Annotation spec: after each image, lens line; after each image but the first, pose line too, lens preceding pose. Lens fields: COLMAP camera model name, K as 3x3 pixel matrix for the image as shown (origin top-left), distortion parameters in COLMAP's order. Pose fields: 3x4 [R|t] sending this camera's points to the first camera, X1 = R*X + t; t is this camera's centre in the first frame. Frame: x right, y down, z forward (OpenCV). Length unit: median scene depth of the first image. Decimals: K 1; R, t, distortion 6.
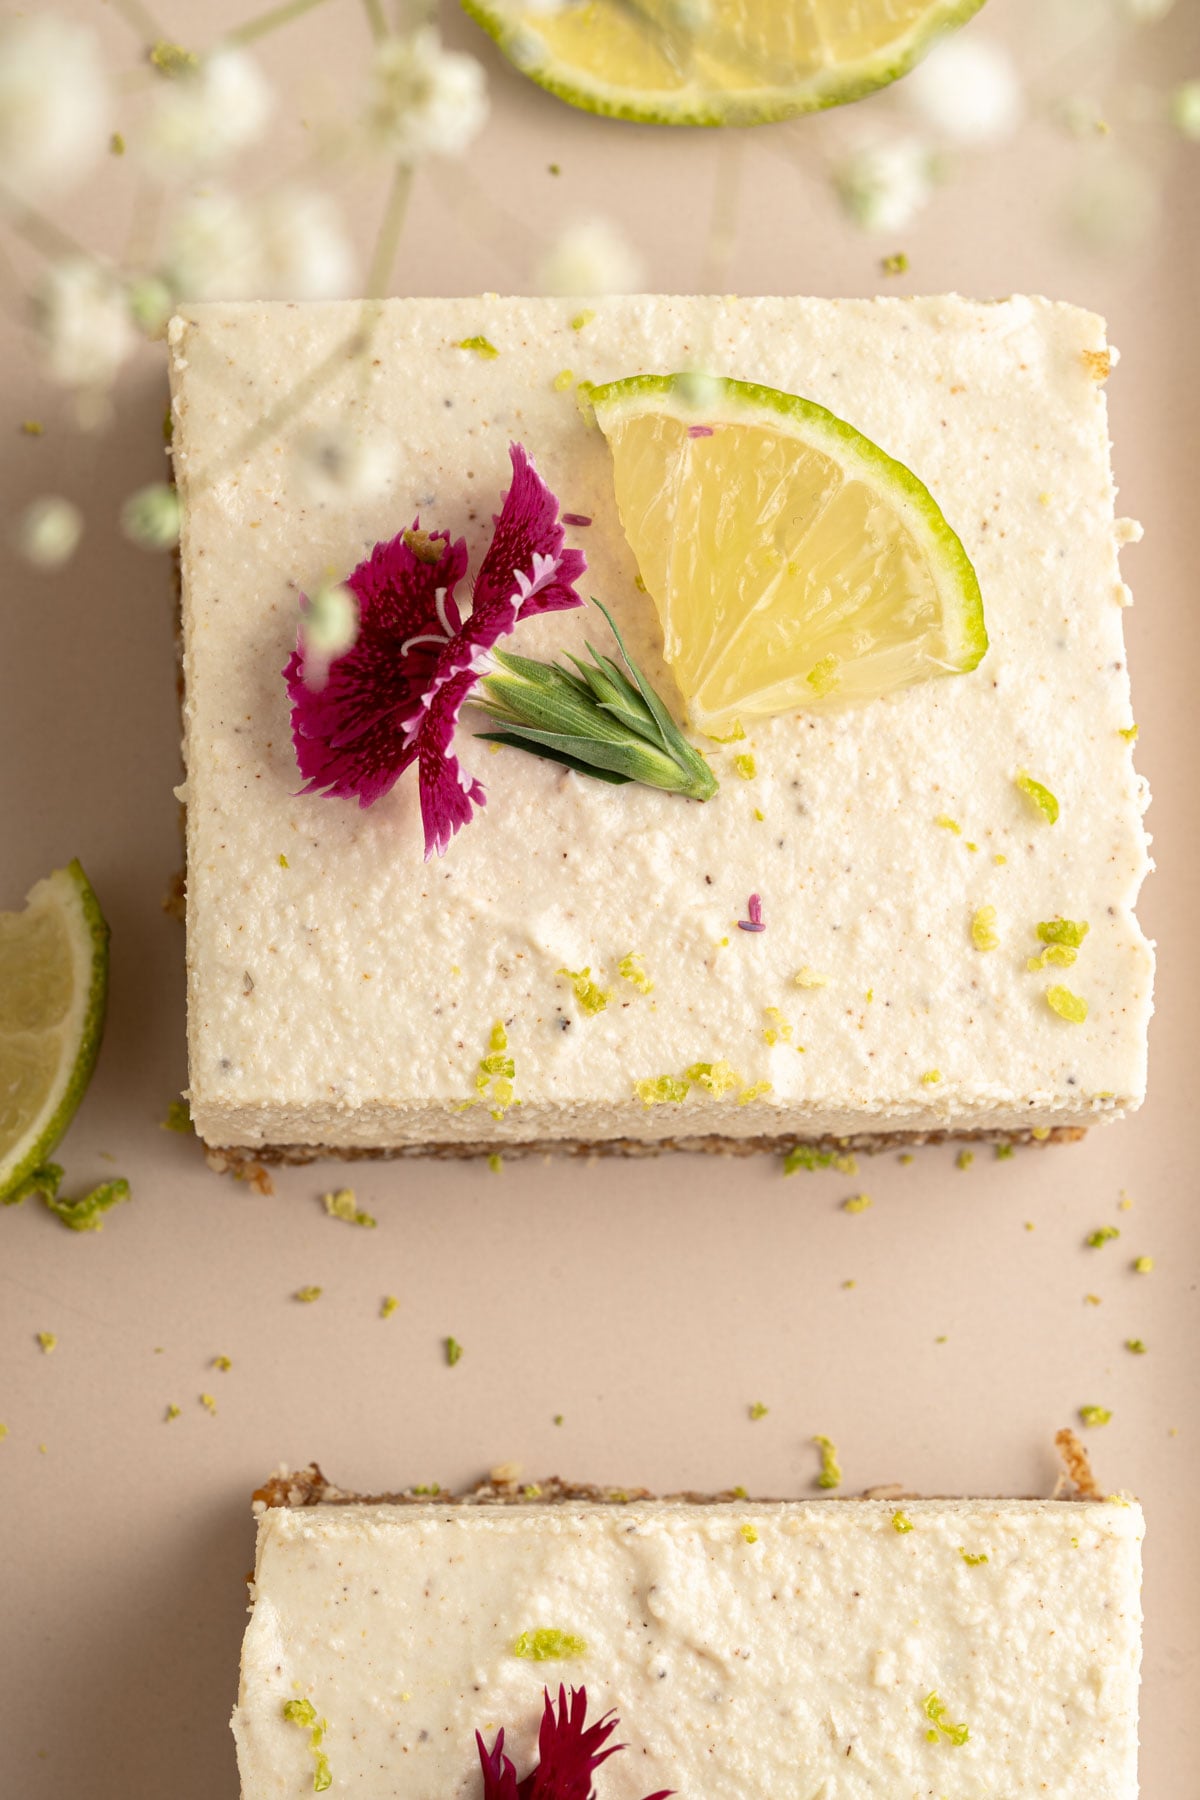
lens RADIAL K [[6616.2, 0, 614.5], [0, 6616.2, 902.6], [0, 0, 1]] dist [-0.138018, 0.000000]
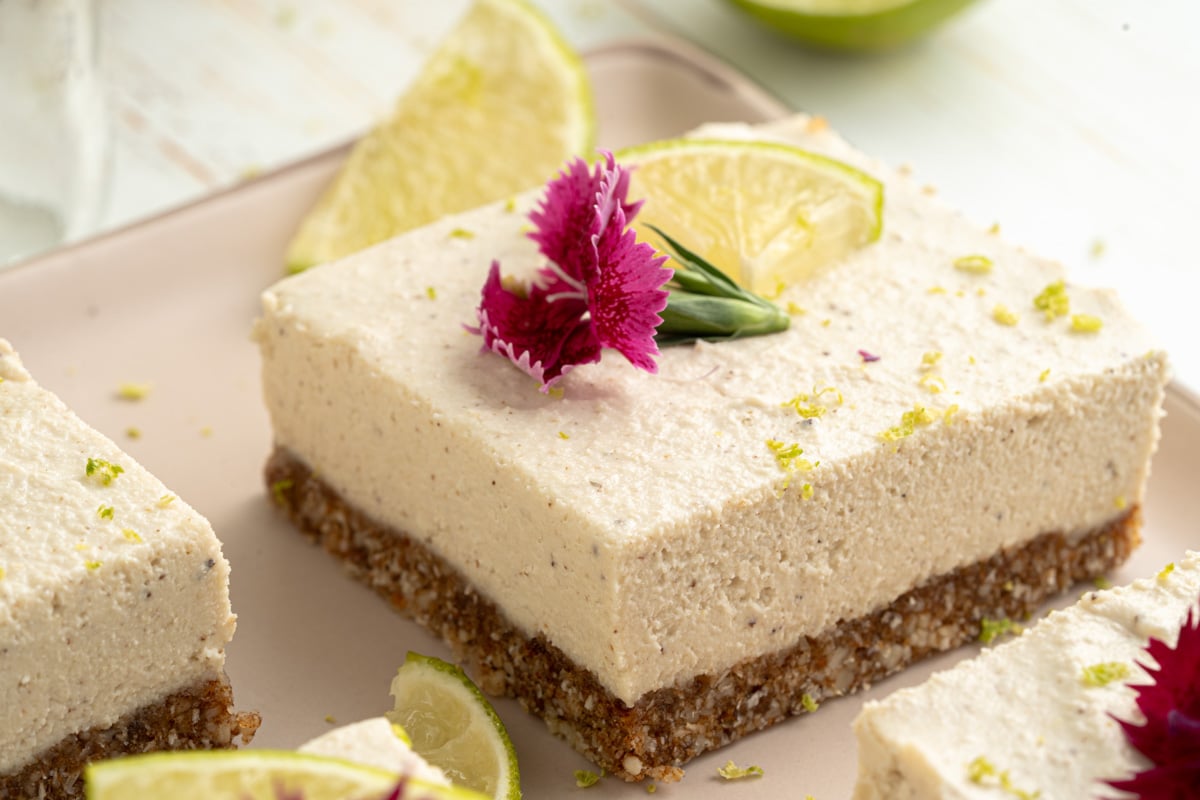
lens RADIAL K [[4588.6, 0, 563.0], [0, 4588.6, 404.0], [0, 0, 1]] dist [-0.056668, 0.000000]
pose [[0.818156, -0.328483, 0.471933, -0.477865], [0.572202, 0.545944, -0.611988, 0.547739], [-0.056621, 0.770743, 0.634626, 0.413798]]
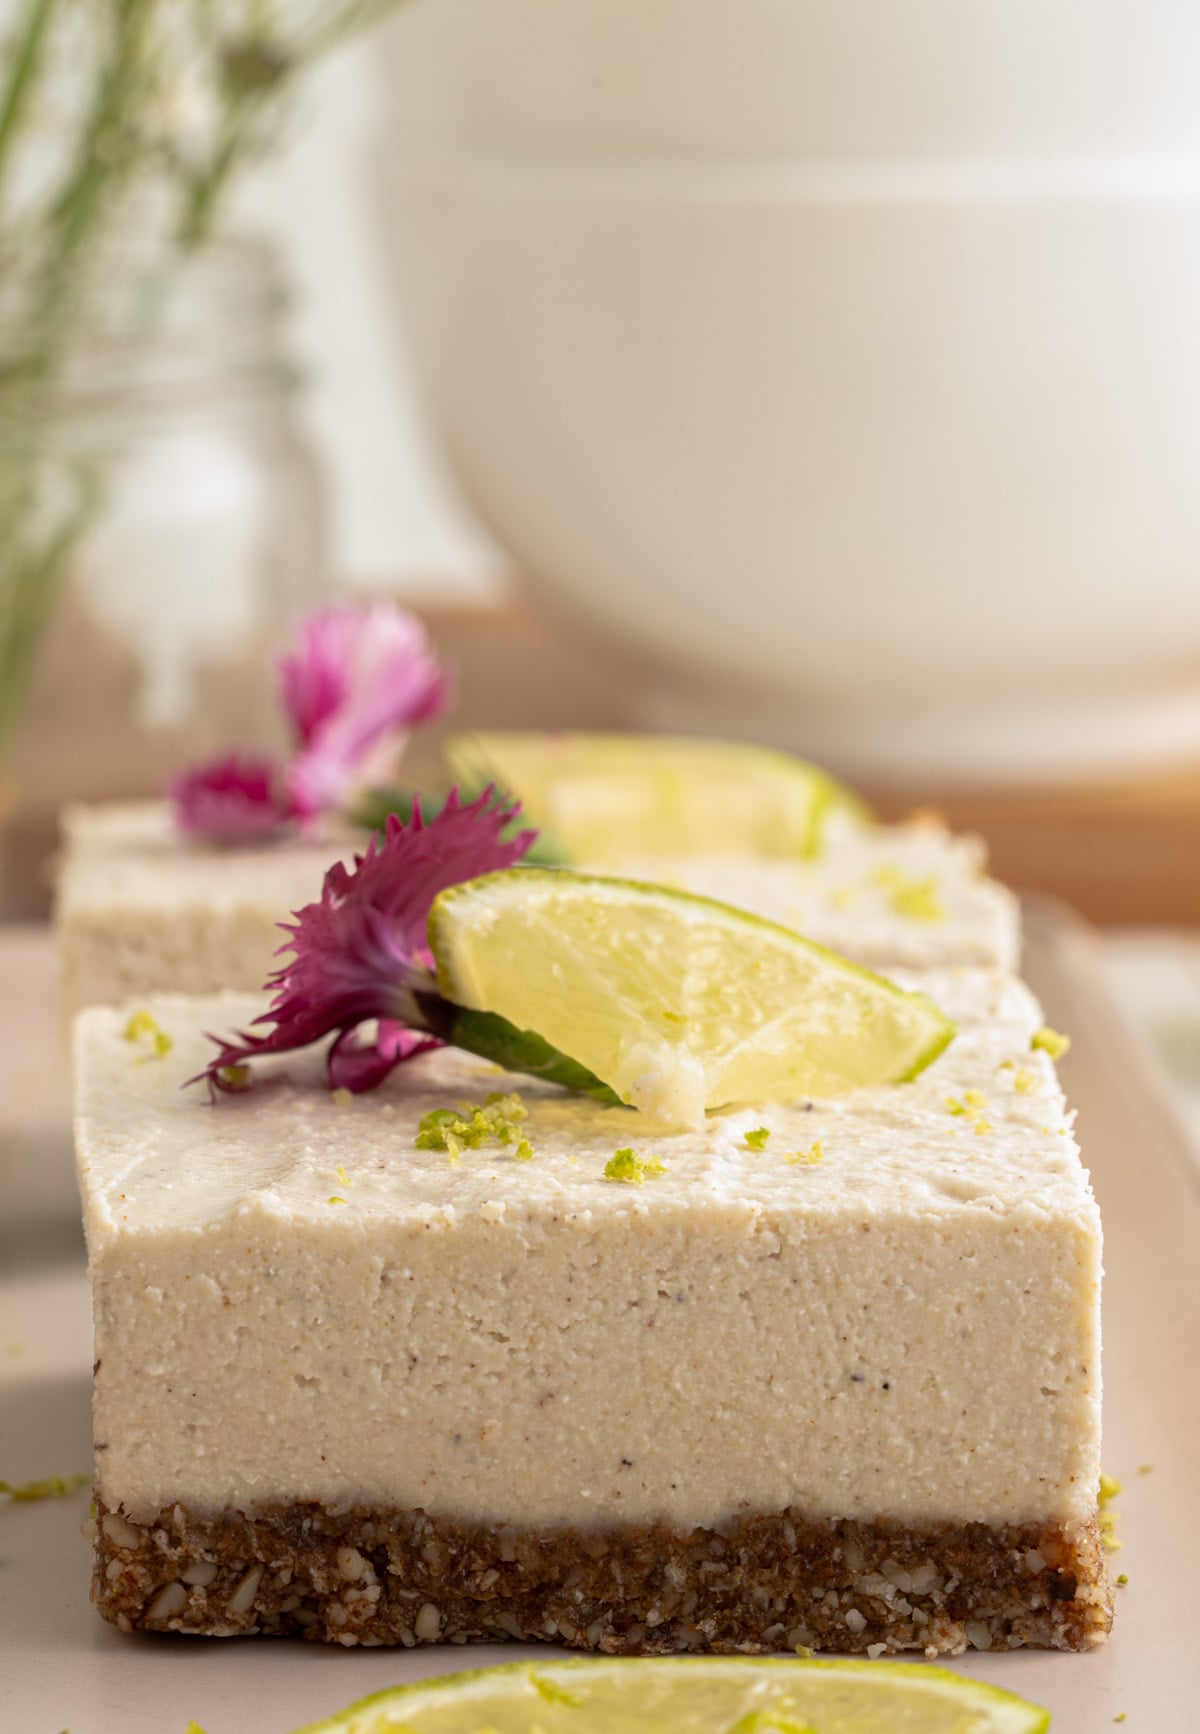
lens RADIAL K [[7724.7, 0, 596.6], [0, 7724.7, 866.2], [0, 0, 1]] dist [-0.045944, 0.000000]
pose [[0.999523, -0.029468, 0.009244, 0.007144], [0.016596, 0.260076, -0.965446, 1.157016], [0.026046, 0.965138, 0.260441, 0.684657]]
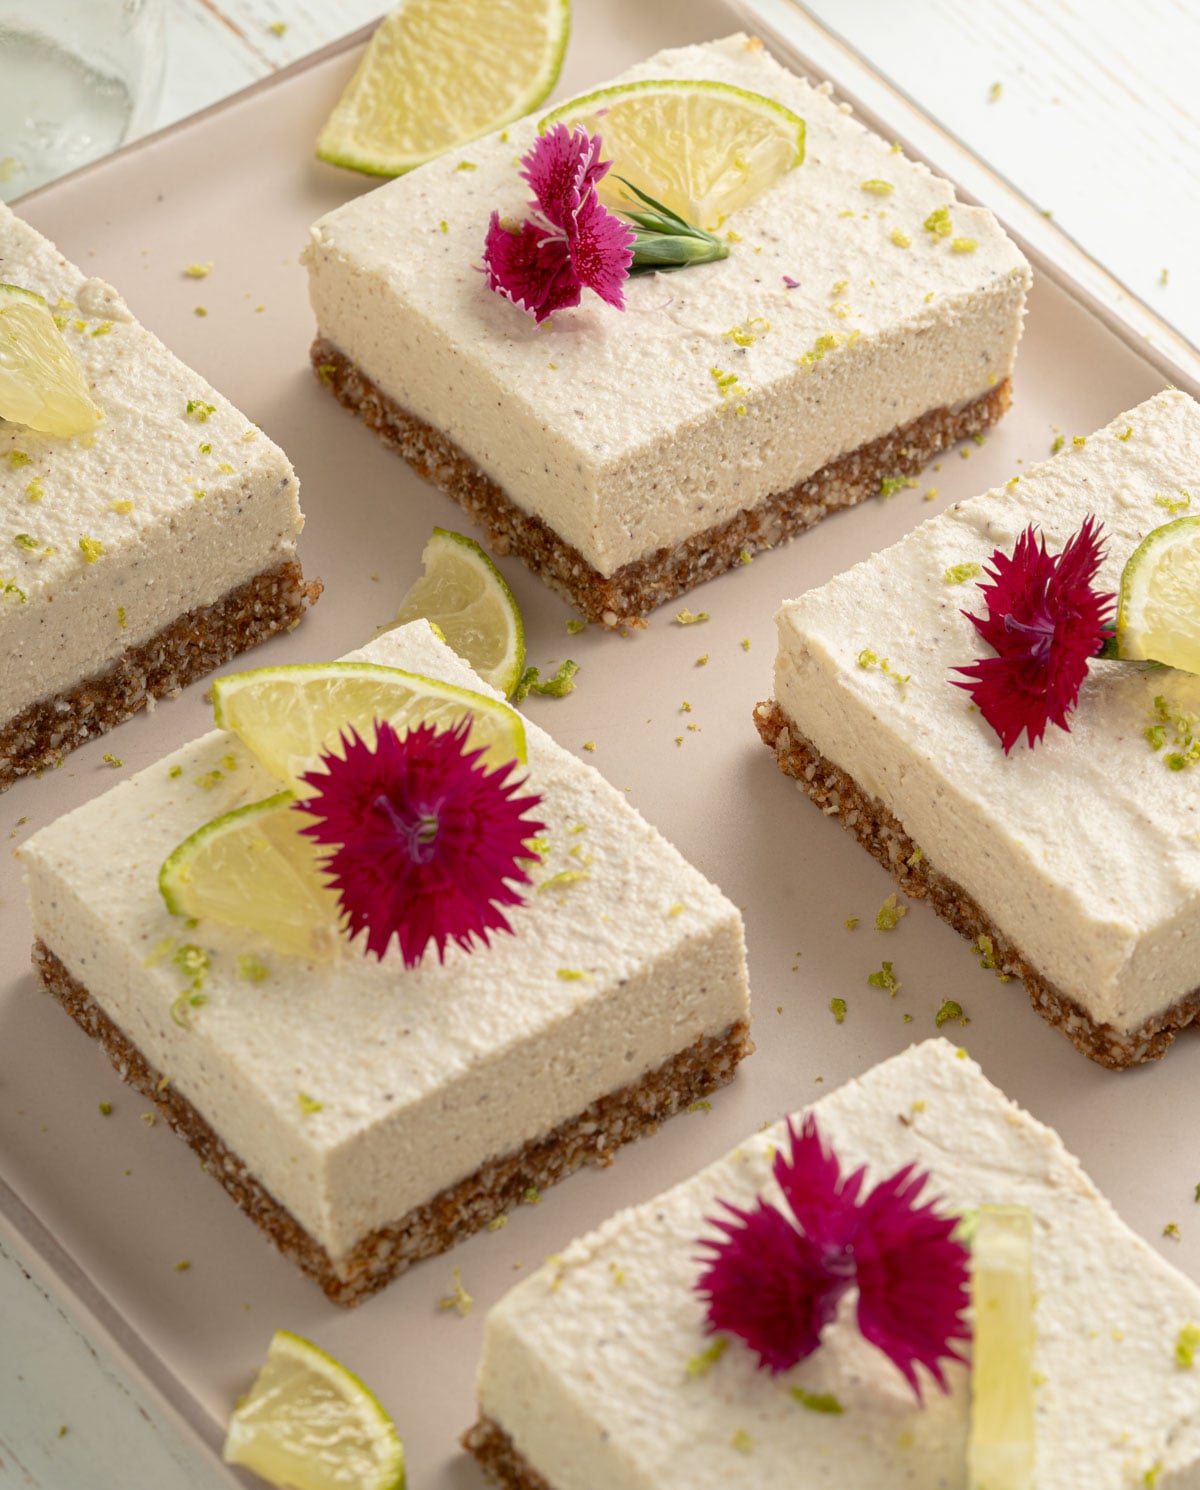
lens RADIAL K [[6074.2, 0, 634.8], [0, 6074.2, 727.0], [0, 0, 1]] dist [-0.079573, 0.000000]
pose [[0.803343, -0.439259, 0.402108, -0.699124], [0.592387, 0.658571, -0.464071, 0.788883], [-0.060969, 0.611012, 0.789270, -0.175865]]
